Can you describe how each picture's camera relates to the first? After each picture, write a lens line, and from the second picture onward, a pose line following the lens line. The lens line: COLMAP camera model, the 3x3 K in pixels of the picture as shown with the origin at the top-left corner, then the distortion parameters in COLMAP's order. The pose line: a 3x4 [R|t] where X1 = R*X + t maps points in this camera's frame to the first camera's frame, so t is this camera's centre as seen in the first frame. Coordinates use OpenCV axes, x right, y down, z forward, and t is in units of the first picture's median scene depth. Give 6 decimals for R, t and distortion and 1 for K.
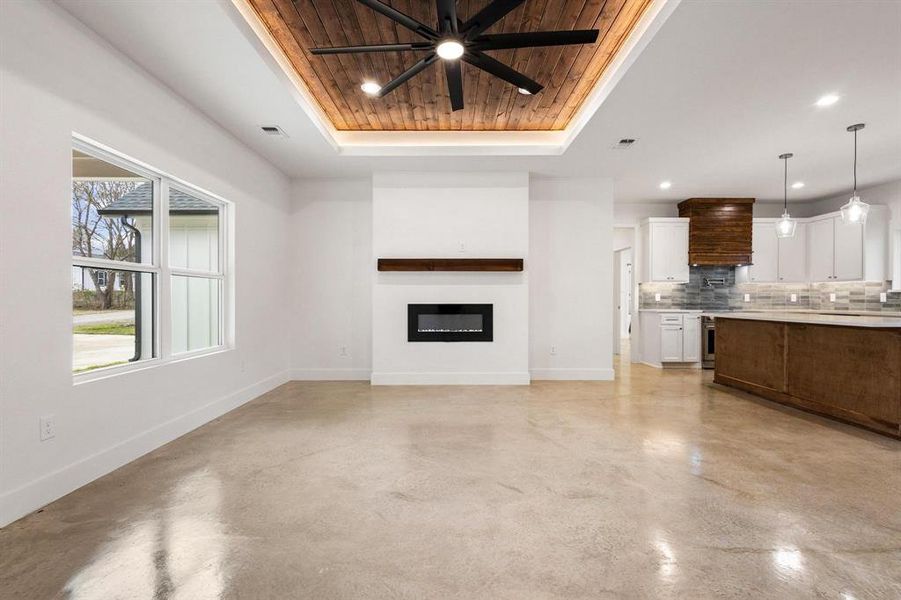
lens RADIAL K [[411.0, 0, 452.6], [0, 411.0, 299.1], [0, 0, 1]] dist [0.005343, -0.001252]
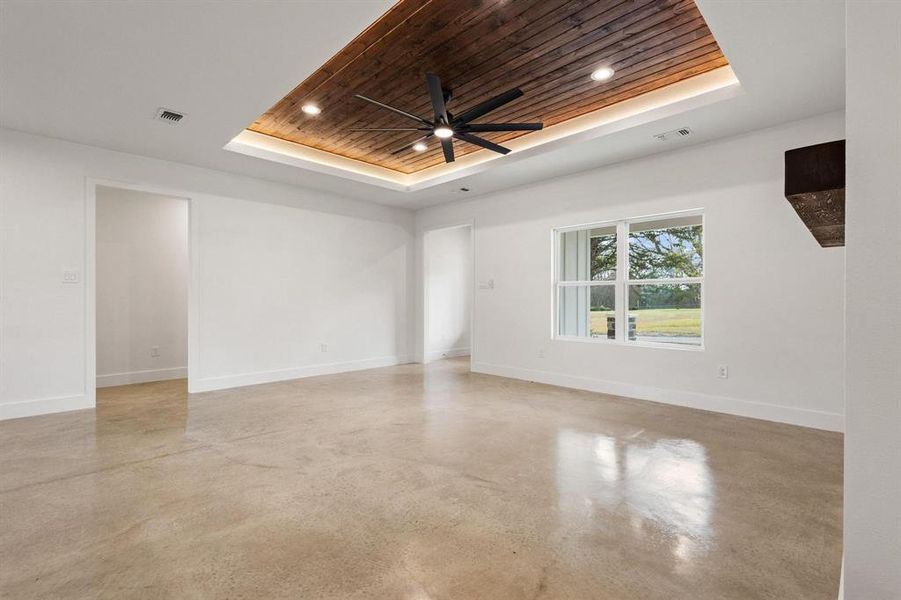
lens RADIAL K [[411.0, 0, 451.1], [0, 411.0, 300.3], [0, 0, 1]] dist [0.005343, -0.001252]
pose [[-0.703808, -0.004575, -0.710376, 0.448154], [-0.005224, 0.999986, -0.001263, -0.001498], [0.710371, 0.002822, -0.703821, 0.903276]]
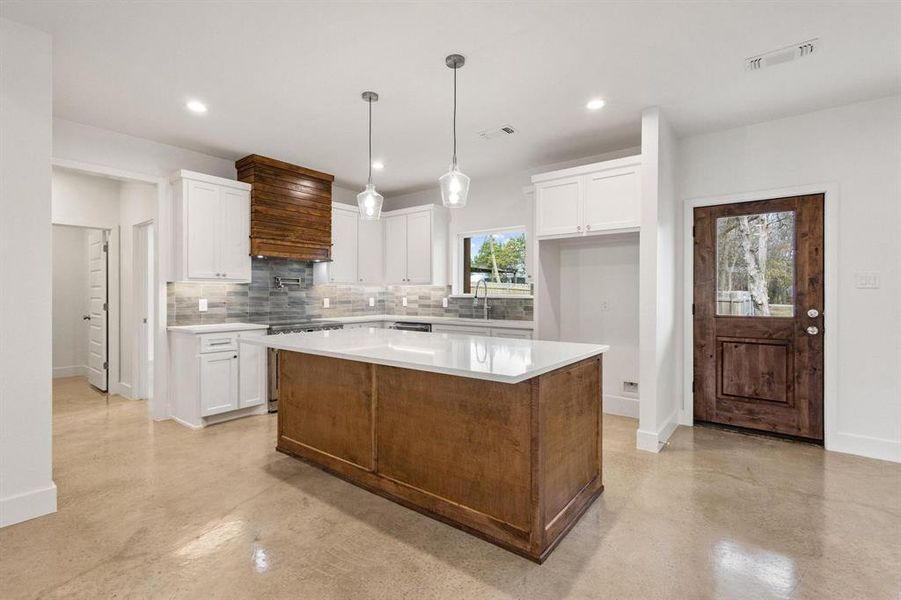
lens RADIAL K [[411.0, 0, 450.8], [0, 411.0, 296.4], [0, 0, 1]] dist [0.005343, -0.001252]
pose [[0.620508, -0.006913, 0.784169, 0.297354], [0.001944, 0.999972, 0.007277, -0.025726], [-0.784198, -0.002992, 0.620504, 0.394191]]
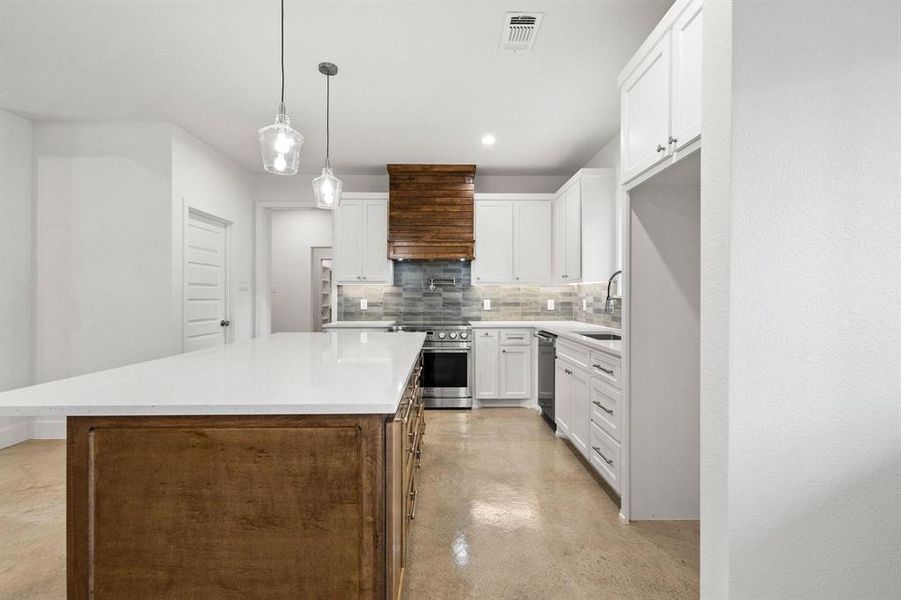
lens RADIAL K [[411.0, 0, 449.3], [0, 411.0, 296.2], [0, 0, 1]] dist [0.005343, -0.001252]
pose [[0.999960, -0.001568, 0.008836, 0.781012], [0.001601, 0.999992, -0.003737, -0.019018], [-0.008830, 0.003751, 0.999954, 0.337319]]
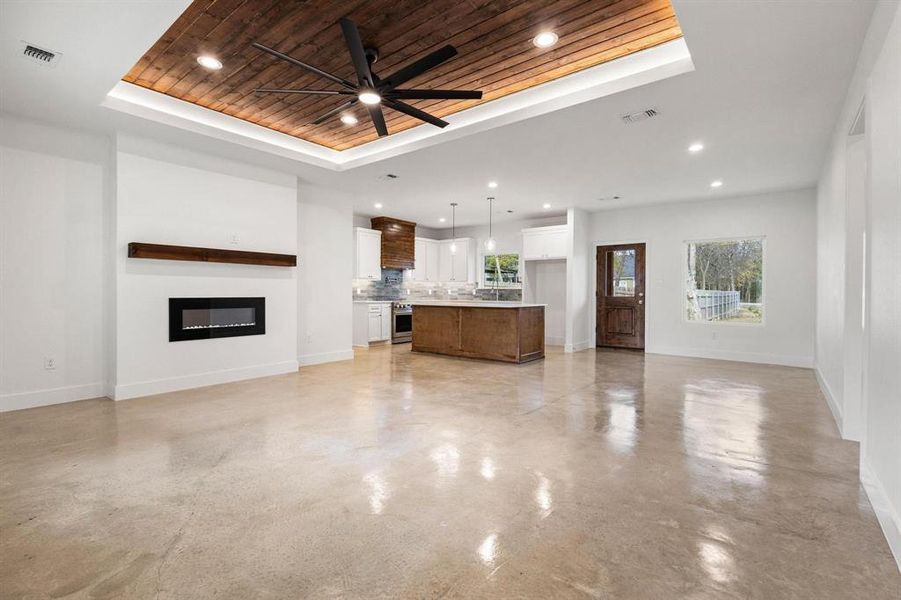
lens RADIAL K [[411.0, 0, 448.3], [0, 411.0, 296.6], [0, 0, 1]] dist [0.005343, -0.001252]
pose [[0.626400, -0.005255, 0.779484, -0.372856], [-0.002923, 0.999954, 0.009090, -0.000561], [-0.779496, -0.007972, 0.626356, 0.004184]]
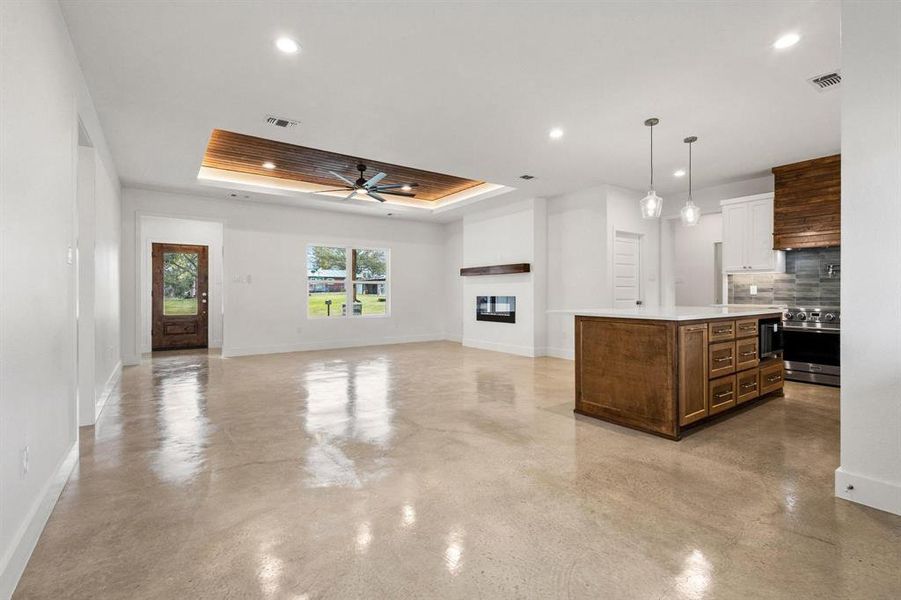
lens RADIAL K [[411.0, 0, 452.7], [0, 411.0, 291.2], [0, 0, 1]] dist [0.005343, -0.001252]
pose [[0.578119, -0.006740, -0.815924, 1.009247], [0.001958, 0.999974, -0.006873, 0.003151], [0.815950, 0.002376, 0.578118, 0.014940]]
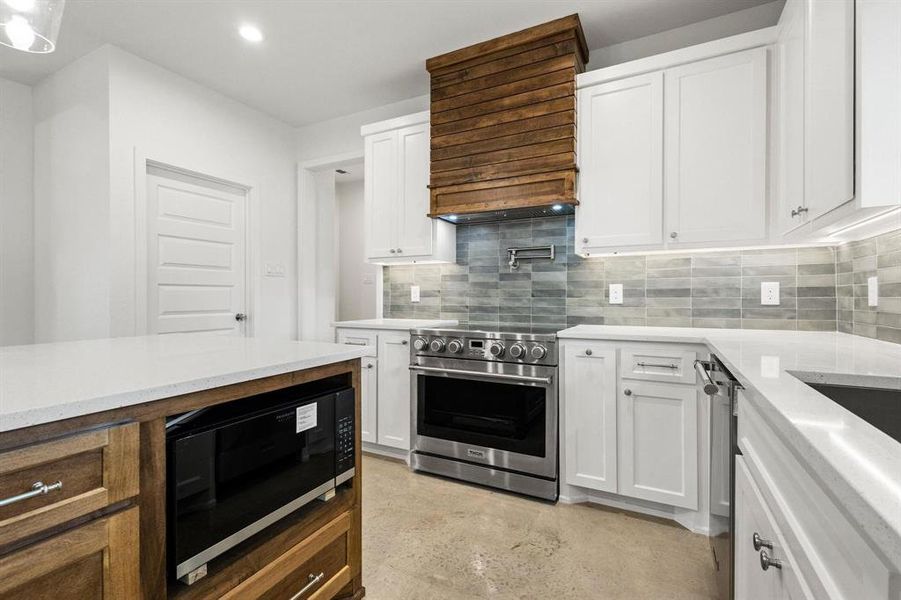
lens RADIAL K [[411.0, 0, 450.7], [0, 411.0, 296.3], [0, 0, 1]] dist [0.005343, -0.001252]
pose [[0.885654, -0.001849, -0.464343, 0.918715], [0.001141, 0.999998, -0.001804, -0.000510], [0.464345, 0.001068, 0.885654, 0.727112]]
